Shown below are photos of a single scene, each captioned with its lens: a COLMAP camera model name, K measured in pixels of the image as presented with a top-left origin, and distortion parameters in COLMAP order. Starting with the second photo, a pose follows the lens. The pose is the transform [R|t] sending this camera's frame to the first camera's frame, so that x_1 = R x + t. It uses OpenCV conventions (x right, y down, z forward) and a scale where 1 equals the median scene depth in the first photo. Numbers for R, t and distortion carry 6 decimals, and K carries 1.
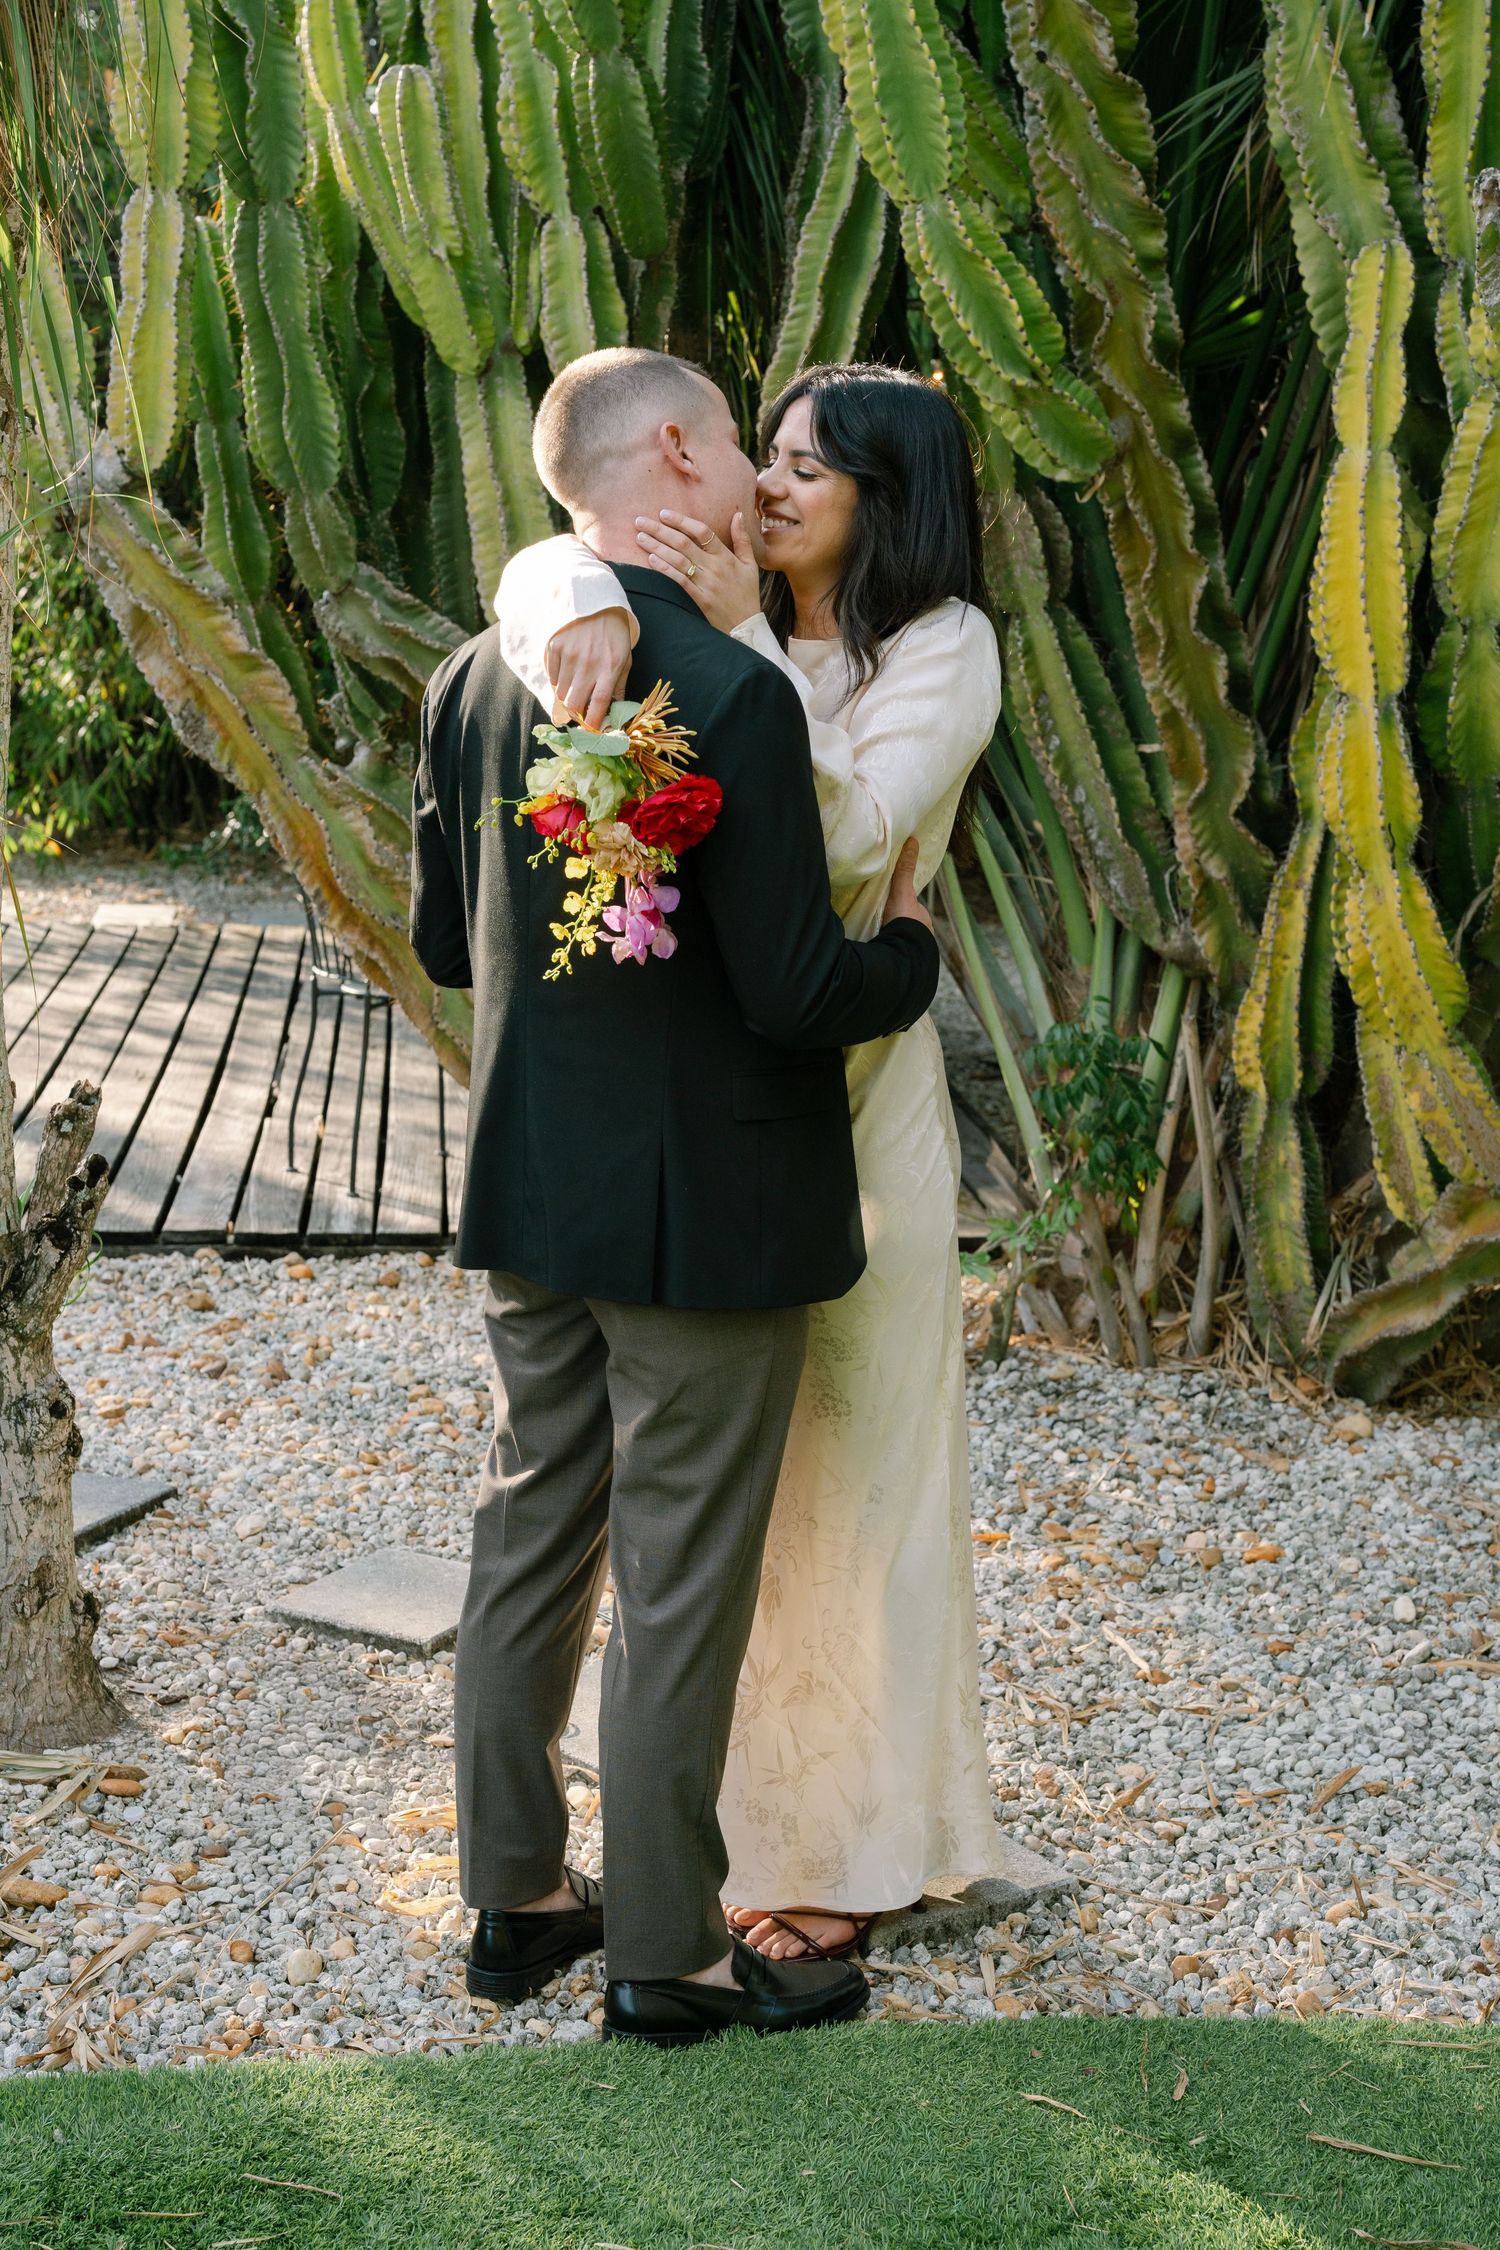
lens RADIAL K [[3204.9, 0, 711.4], [0, 3204.9, 1113.9], [0, 0, 1]] dist [-0.145333, 1.359917]
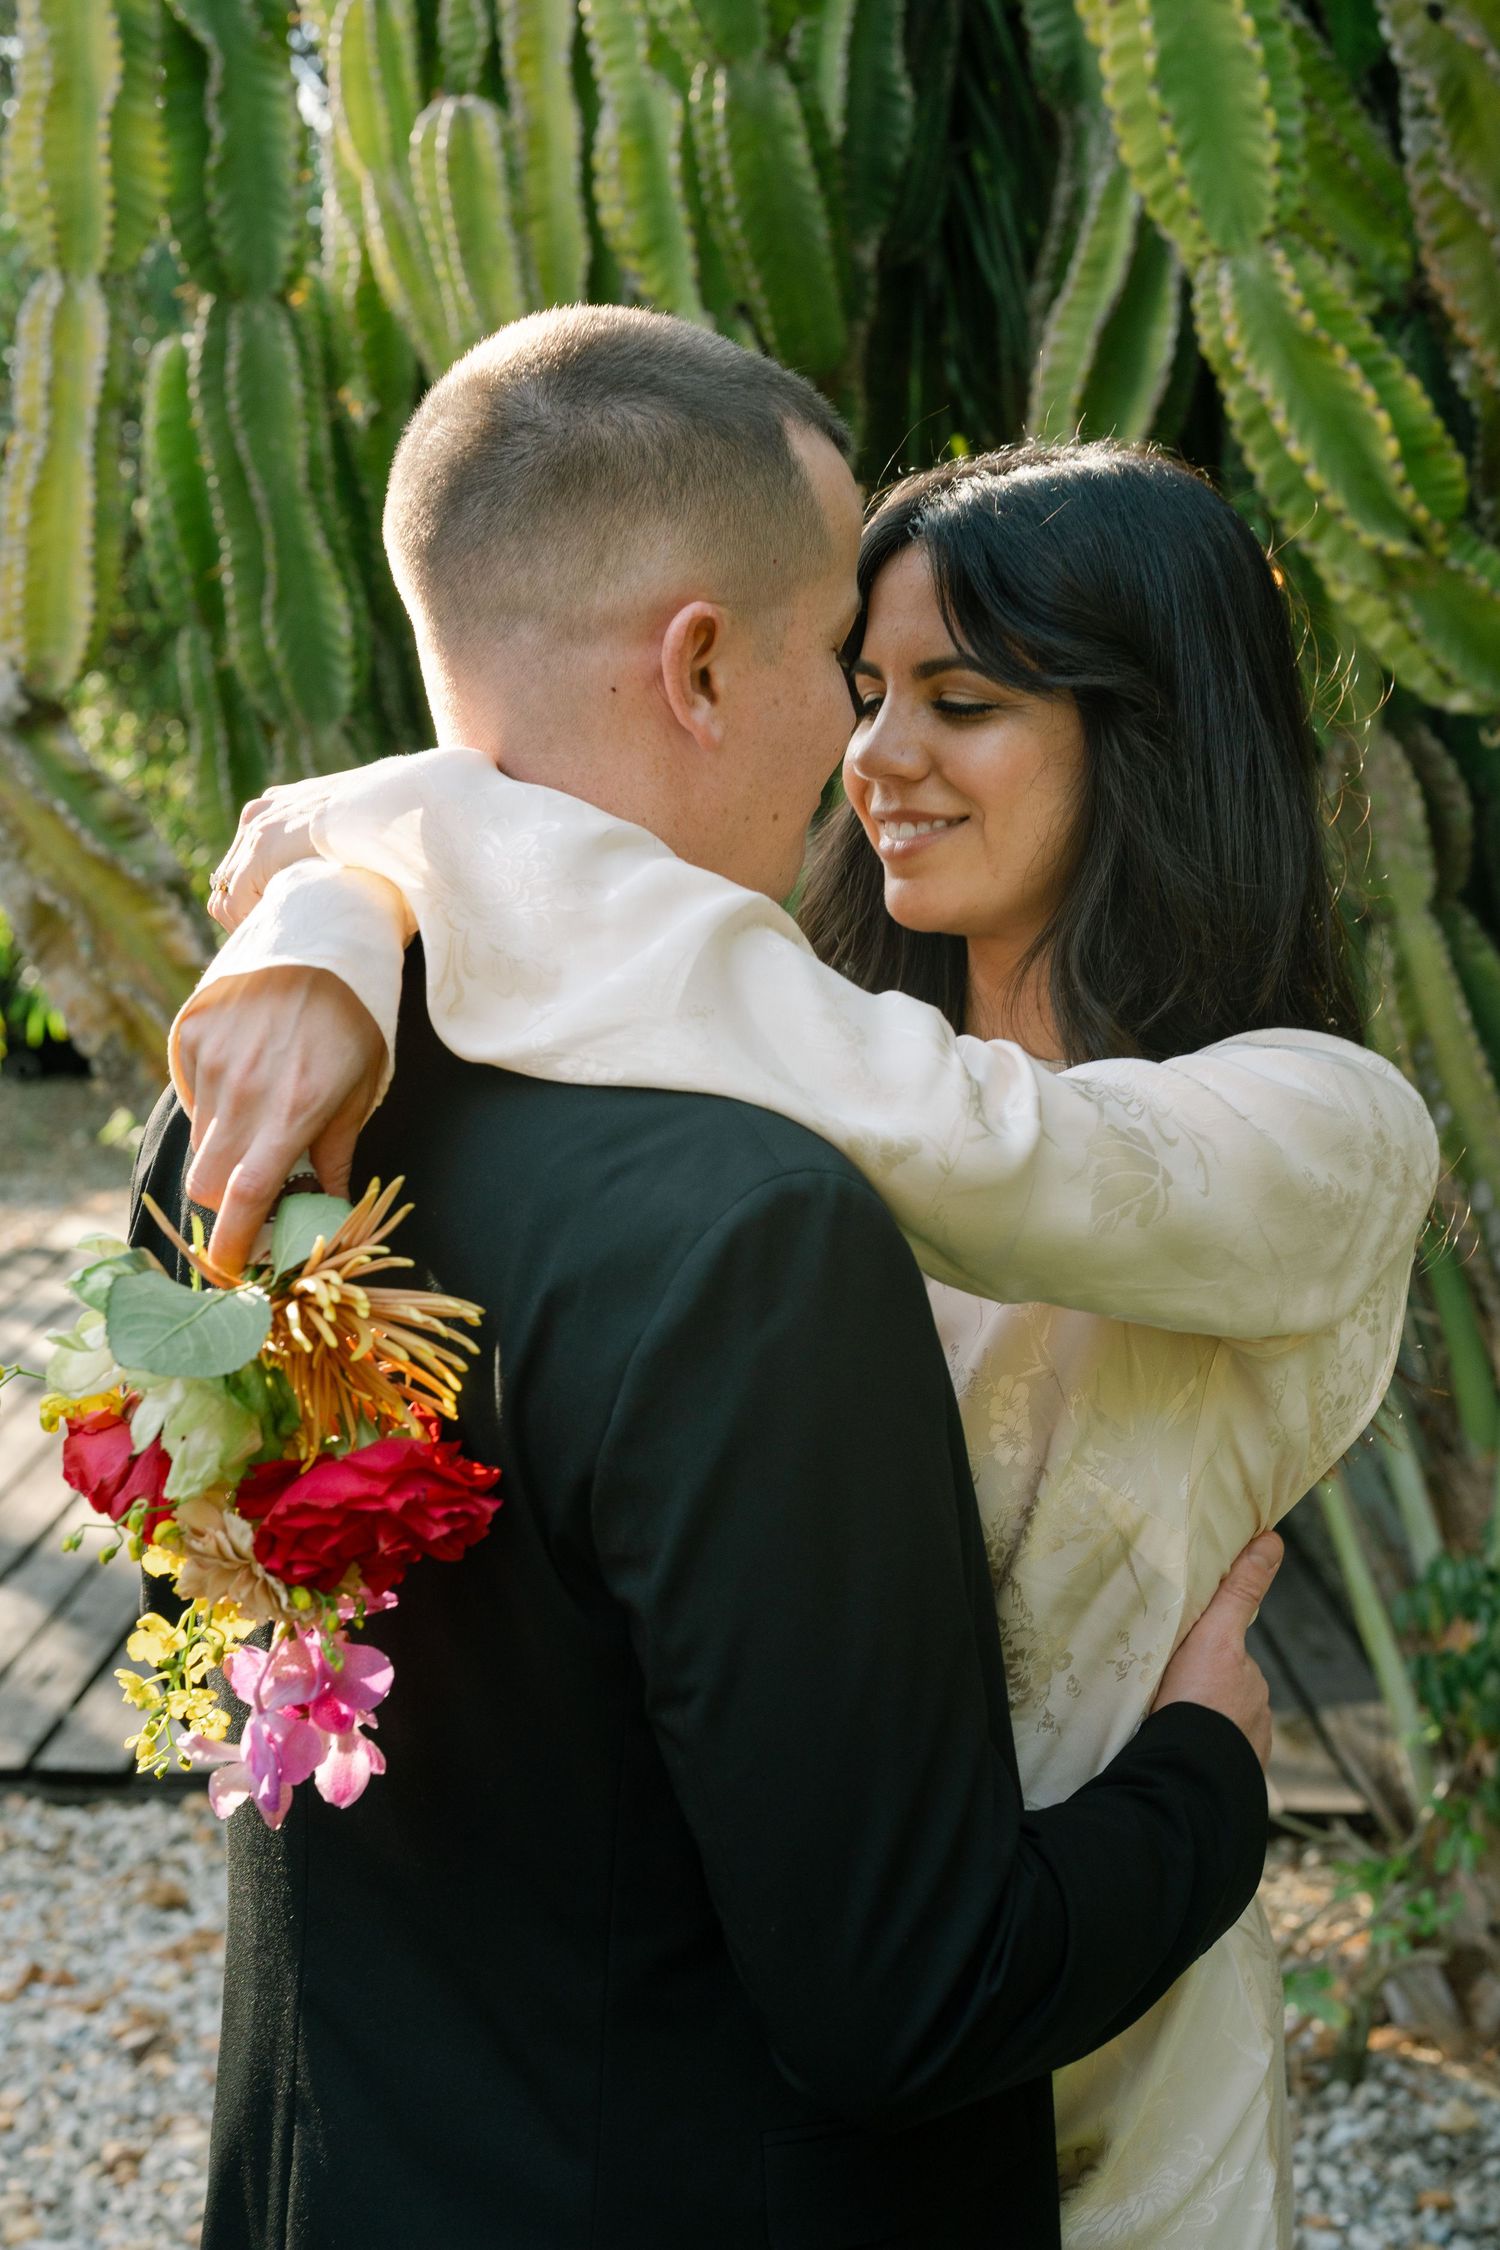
lens RADIAL K [[3345.5, 0, 724.8], [0, 3345.5, 1064.1], [0, 0, 1]] dist [-0.135040, 1.272359]
pose [[0.995109, 0.013633, -0.097834, 0.031503], [-0.022812, 0.995373, -0.093334, -0.064892], [0.096109, 0.095110, 0.990816, 0.344030]]
